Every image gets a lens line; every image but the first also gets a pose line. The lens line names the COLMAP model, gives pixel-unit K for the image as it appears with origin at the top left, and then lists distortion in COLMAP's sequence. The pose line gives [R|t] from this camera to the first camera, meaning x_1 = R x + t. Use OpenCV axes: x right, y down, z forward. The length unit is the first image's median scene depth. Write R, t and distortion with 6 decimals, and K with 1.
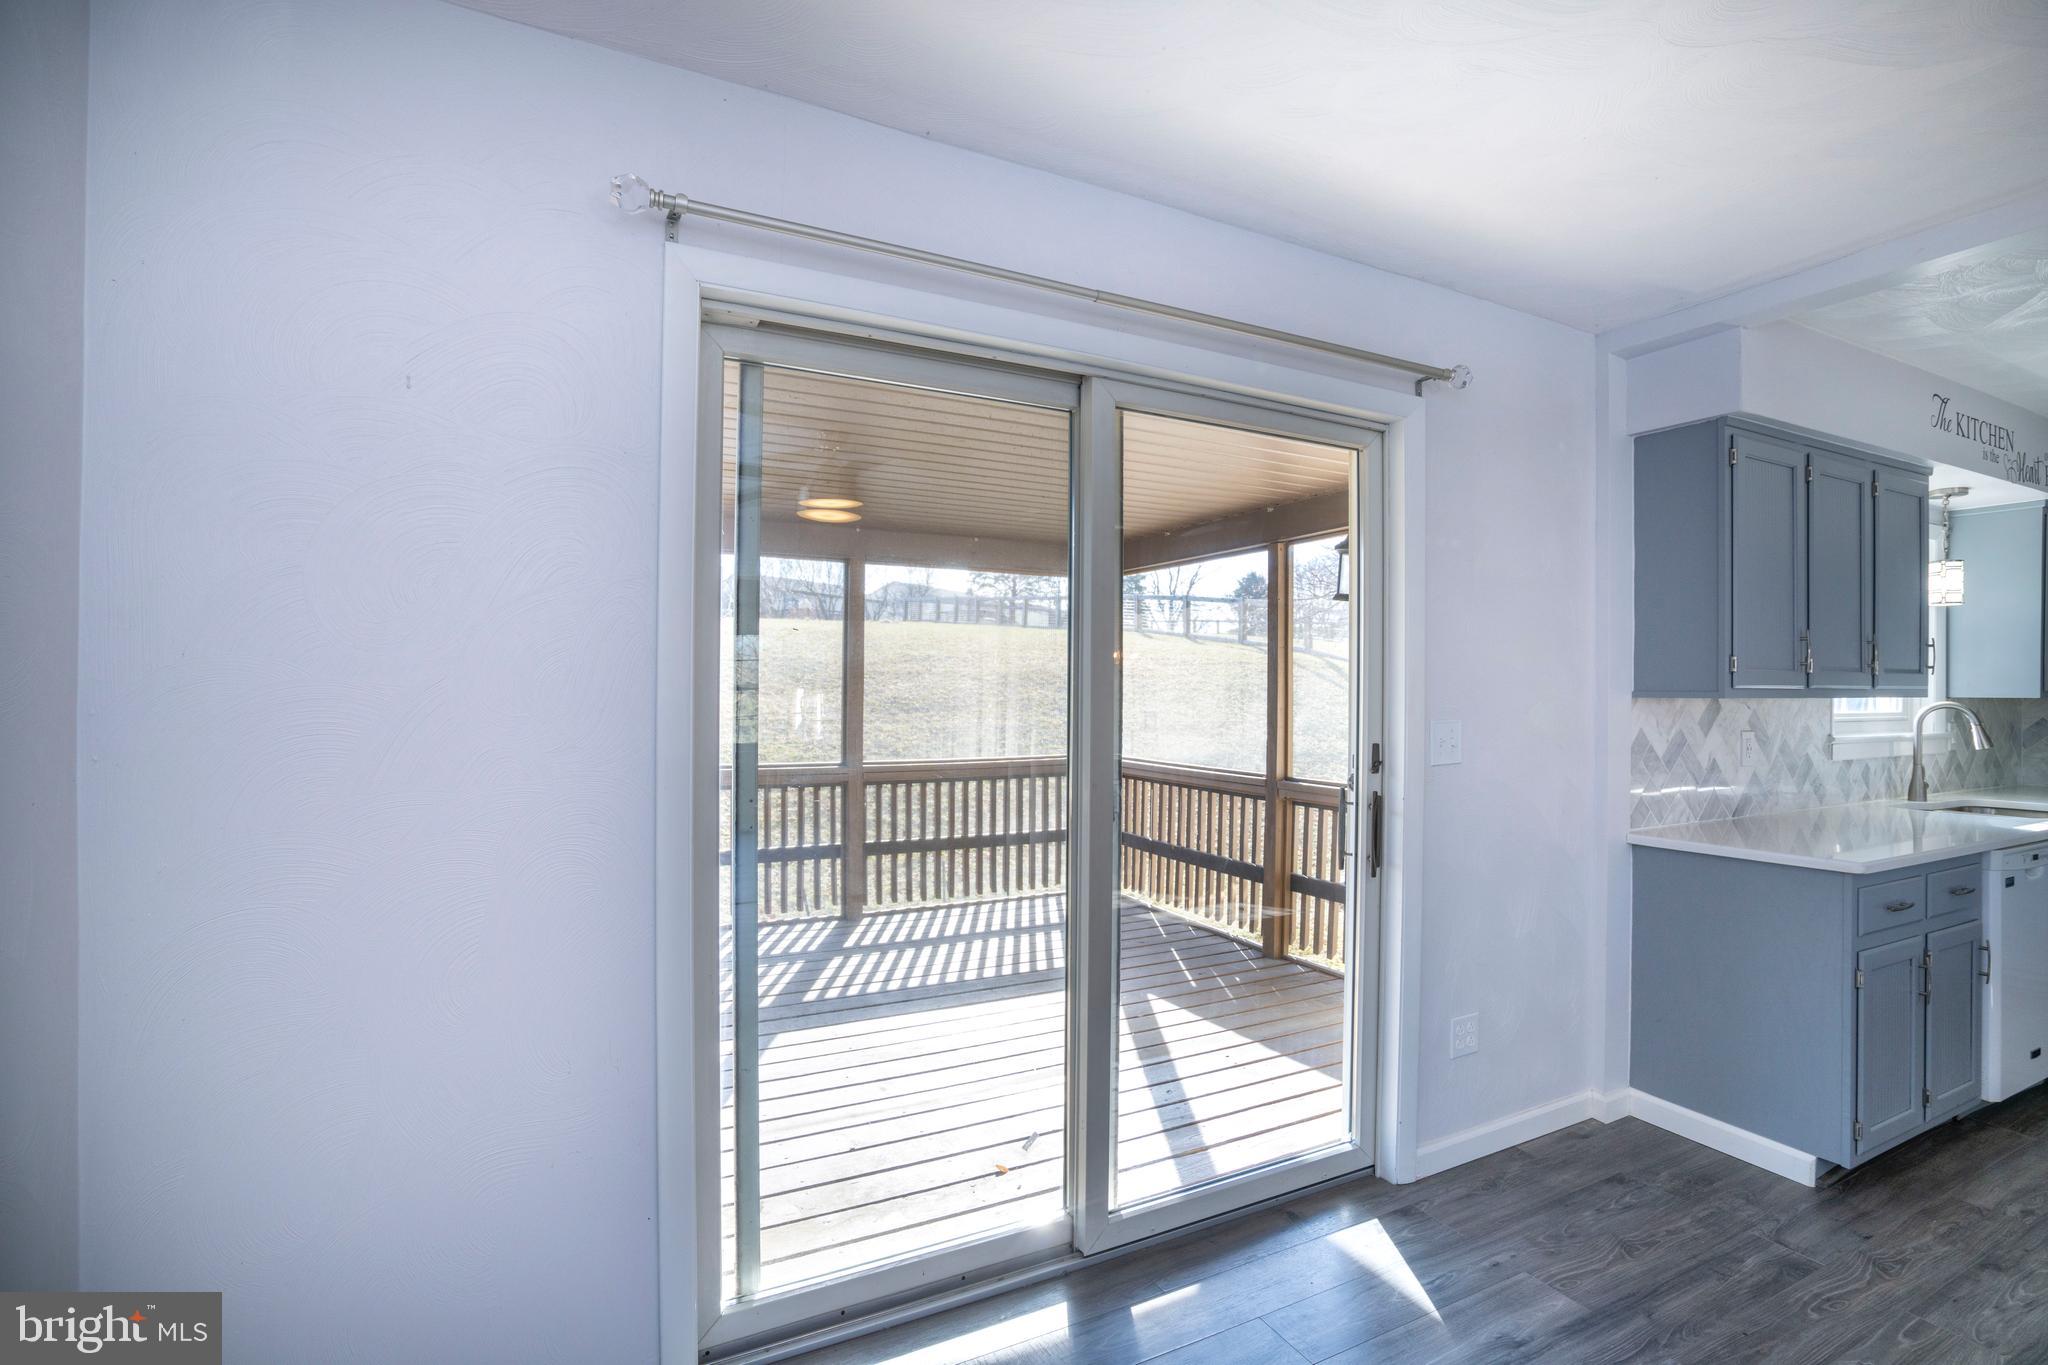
lens RADIAL K [[944.7, 0, 1019.3], [0, 944.7, 688.6], [0, 0, 1]] dist [-0.068156, 0.027650]
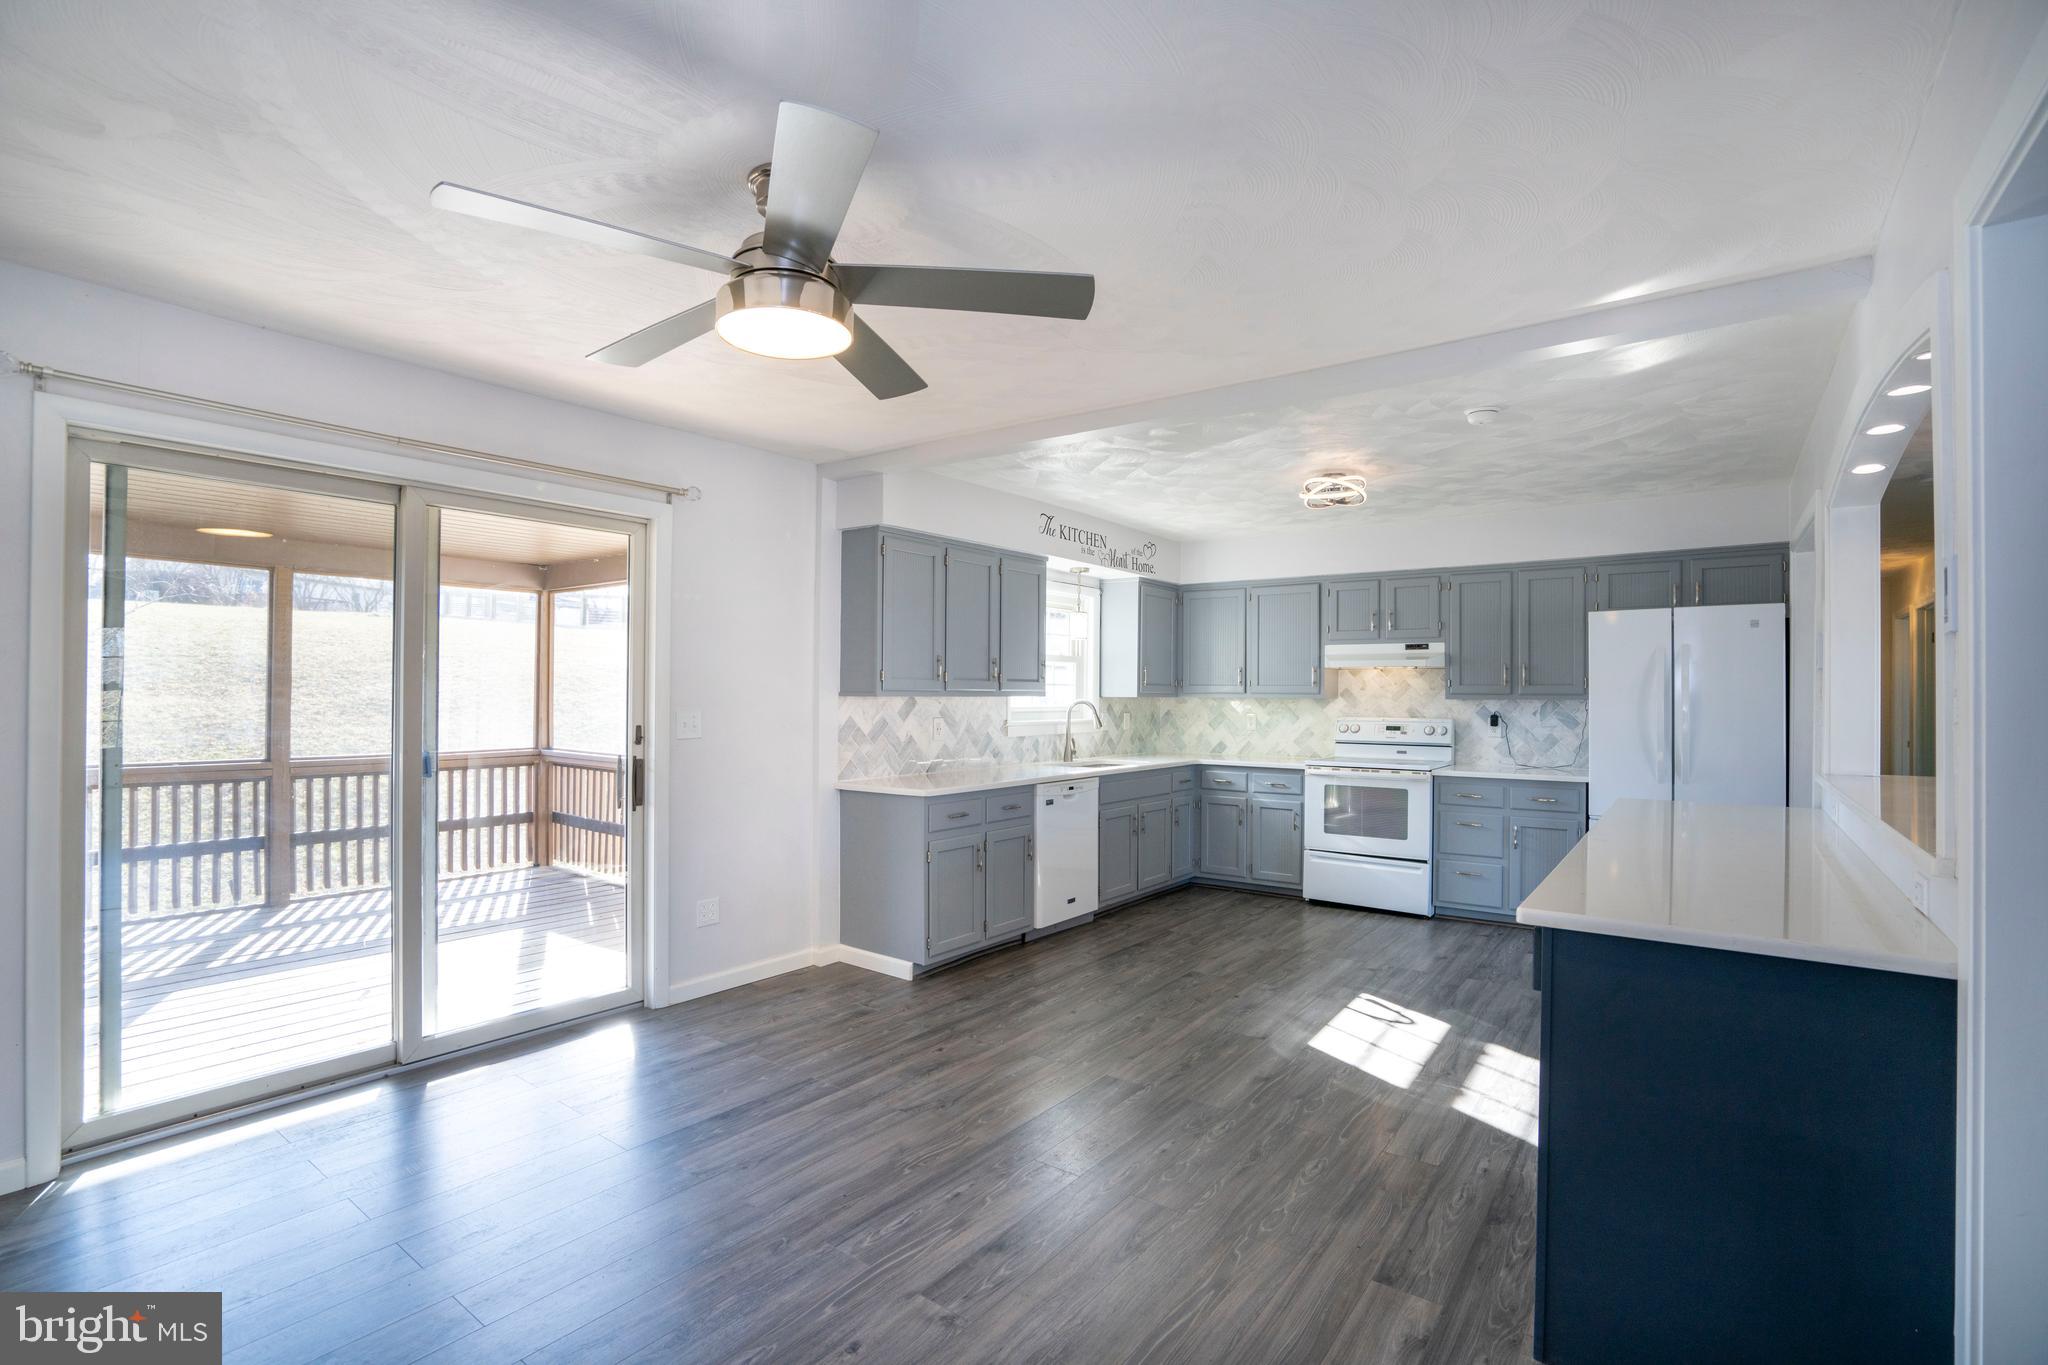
lens RADIAL K [[944.7, 0, 1019.3], [0, 944.7, 688.6], [0, 0, 1]] dist [-0.068156, 0.027650]
pose [[0.896386, 0.003448, 0.443260, 0.134132], [-0.002581, 0.999993, -0.002561, -0.000093], [-0.443266, 0.001152, 0.896389, -0.344423]]
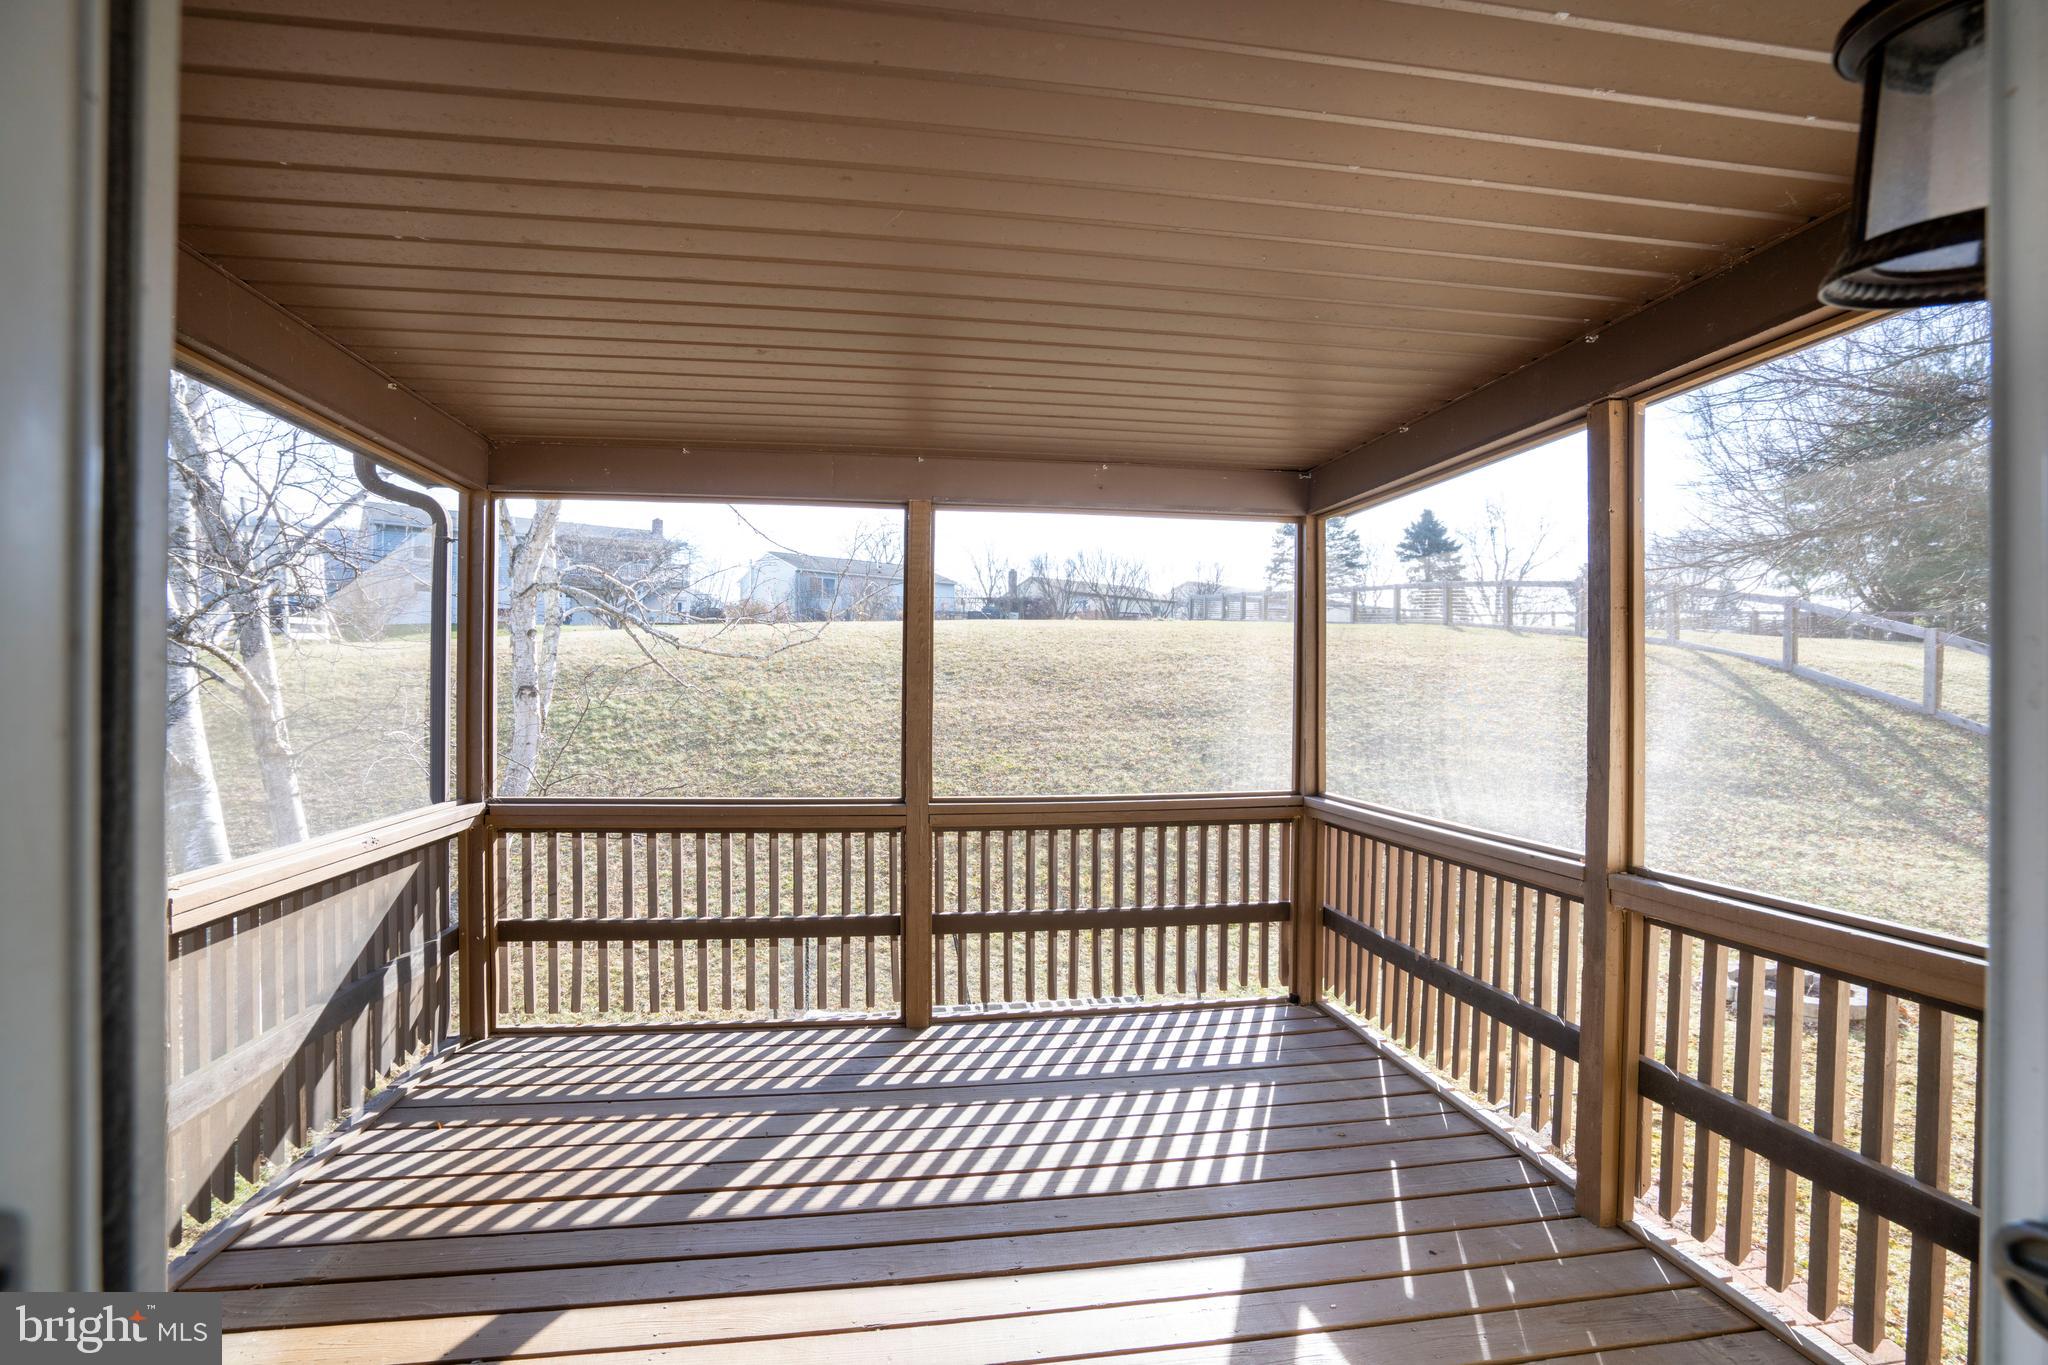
lens RADIAL K [[944.7, 0, 1019.3], [0, 944.7, 688.6], [0, 0, 1]] dist [-0.068156, 0.027650]
pose [[0.949559, -0.001956, -0.313581, 0.128980], [0.001030, 0.999995, -0.003118, 0.000452], [0.313586, 0.002638, 0.949556, 0.431914]]
